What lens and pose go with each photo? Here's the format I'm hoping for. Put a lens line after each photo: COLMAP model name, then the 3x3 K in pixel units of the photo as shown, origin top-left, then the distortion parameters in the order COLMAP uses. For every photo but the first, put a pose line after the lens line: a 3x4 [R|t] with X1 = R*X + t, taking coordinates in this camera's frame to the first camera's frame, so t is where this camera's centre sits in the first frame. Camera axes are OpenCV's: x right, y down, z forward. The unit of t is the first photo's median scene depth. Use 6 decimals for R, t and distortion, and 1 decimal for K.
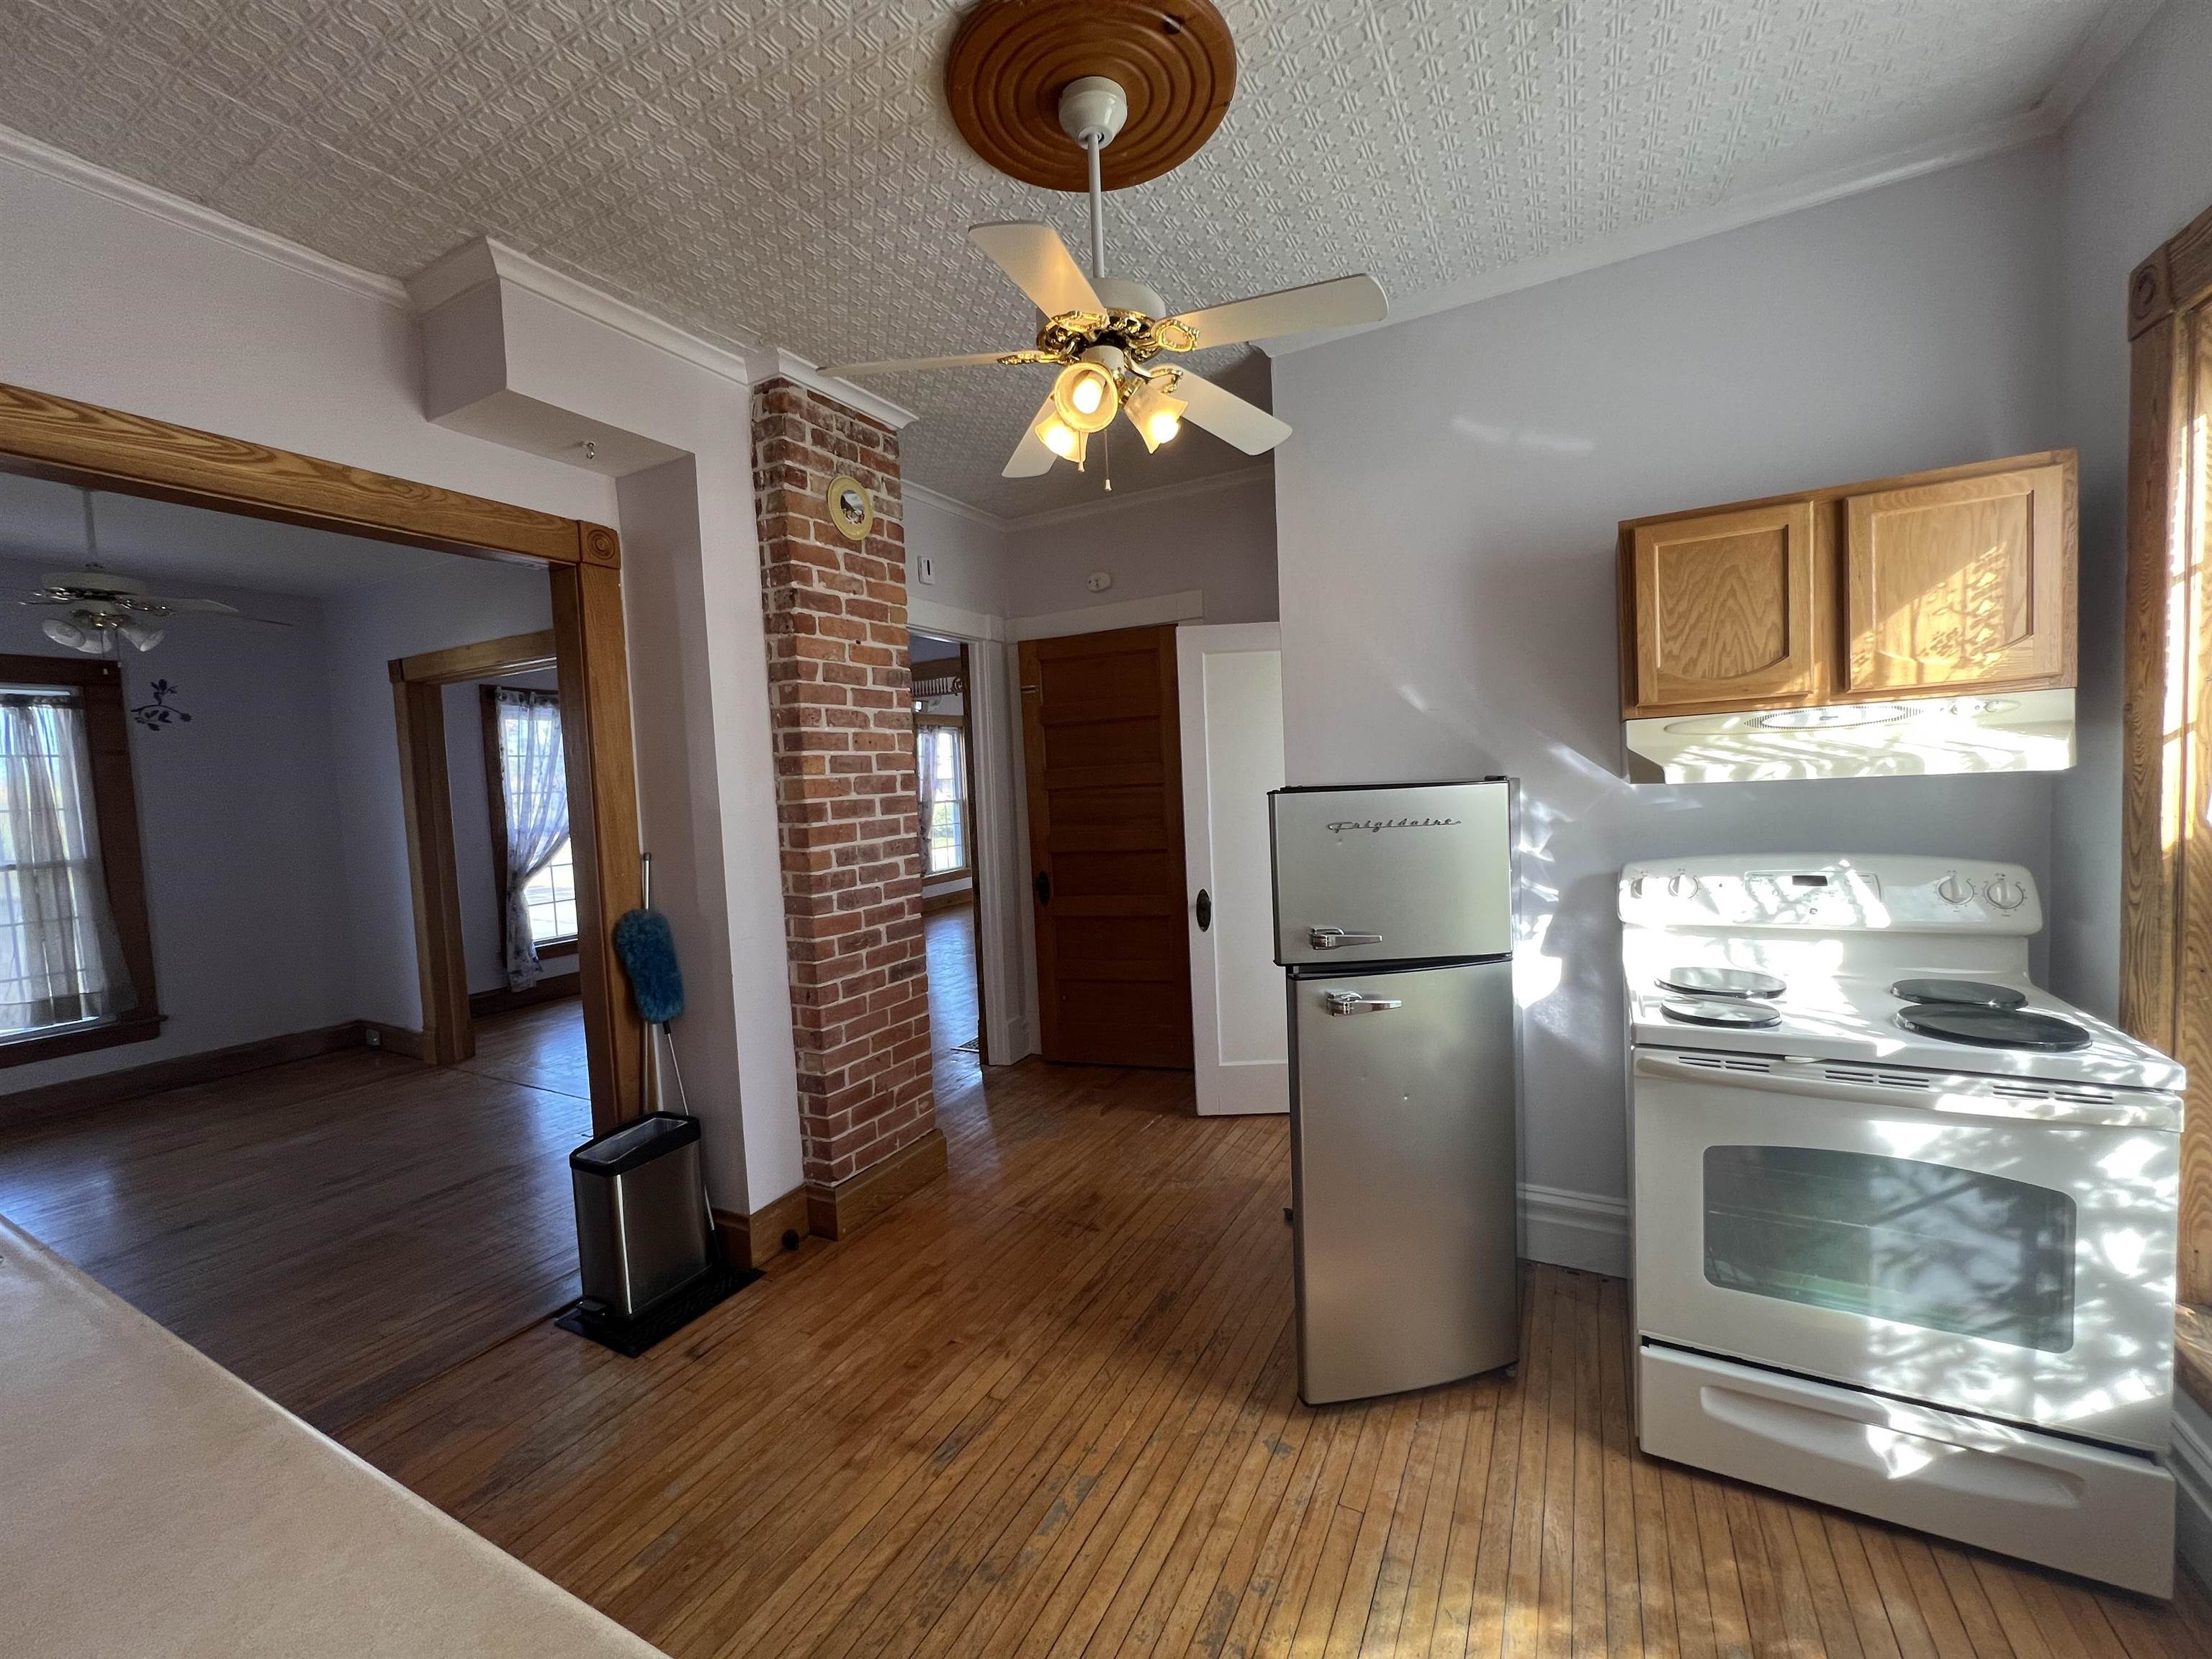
lens RADIAL K [[882.6, 0, 1103.9], [0, 882.6, 829.1], [0, 0, 1]] dist [-0.000112, 0.000766]
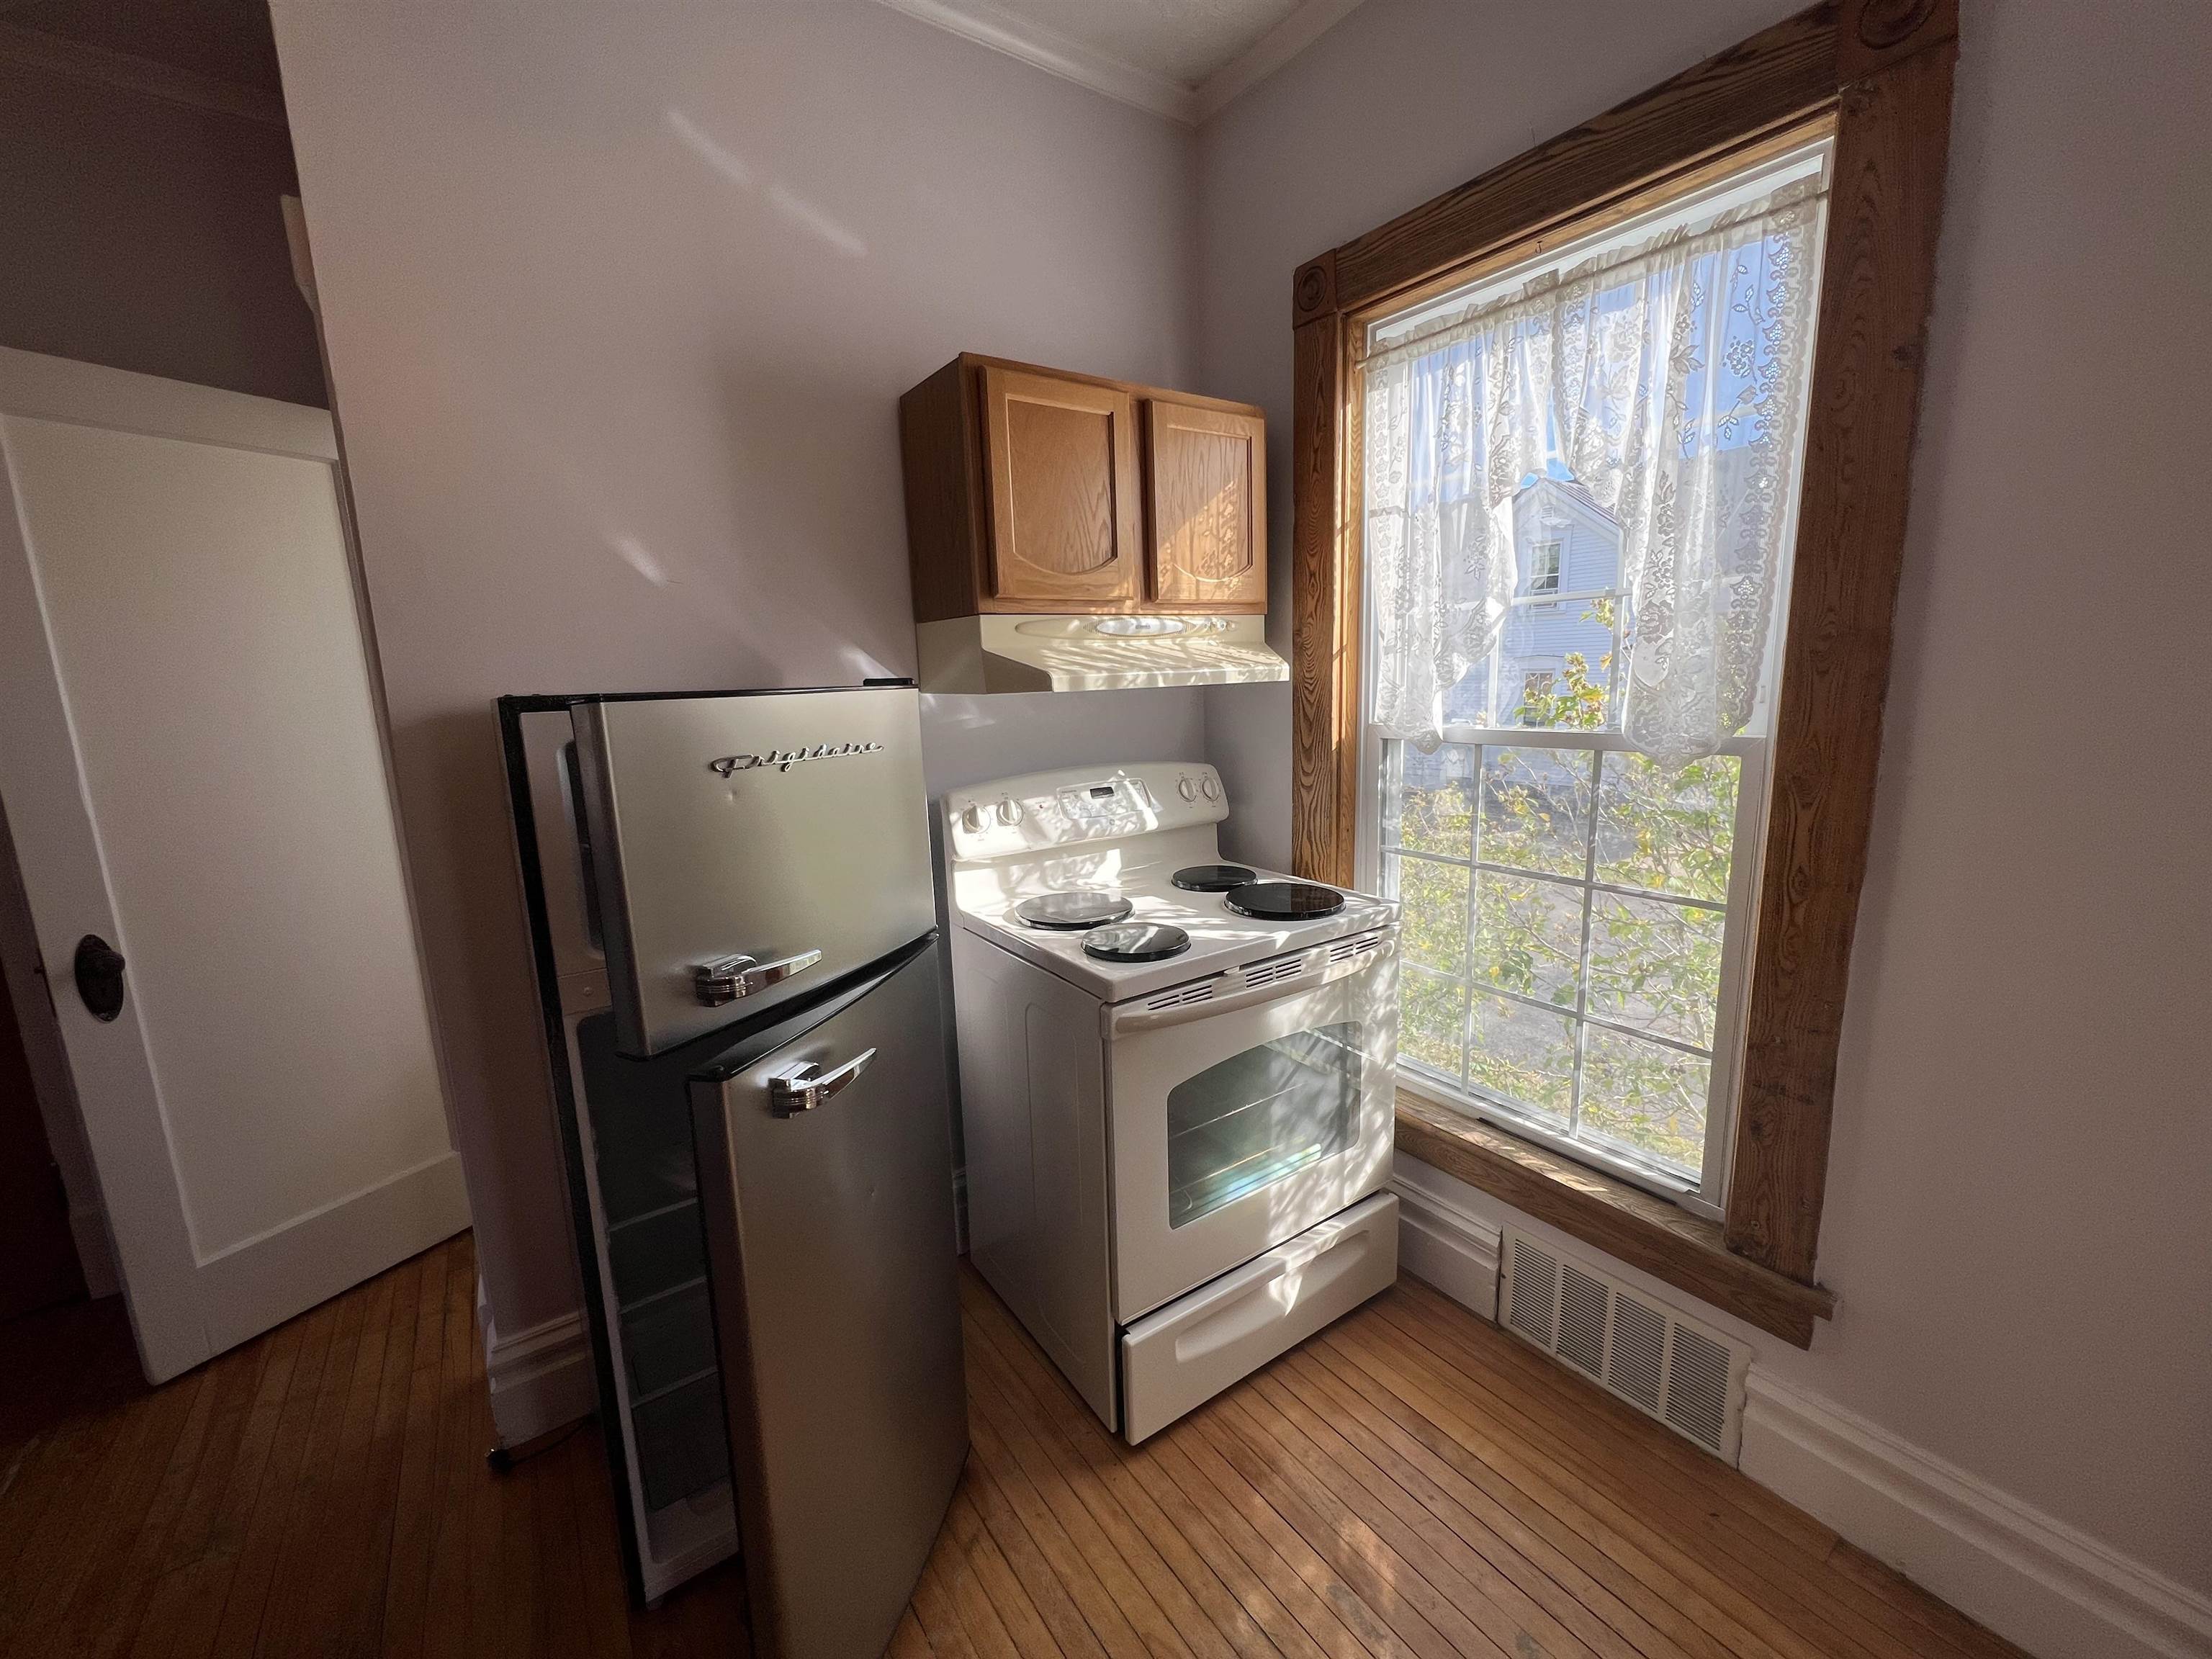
lens RADIAL K [[882.6, 0, 1110.1], [0, 882.6, 829.9], [0, 0, 1]] dist [-0.000112, 0.000766]
pose [[0.445946, -0.122818, 0.886593, -0.111062], [0.062296, 0.992398, 0.106141, -0.006817], [-0.892889, 0.007898, 0.450207, 0.609533]]
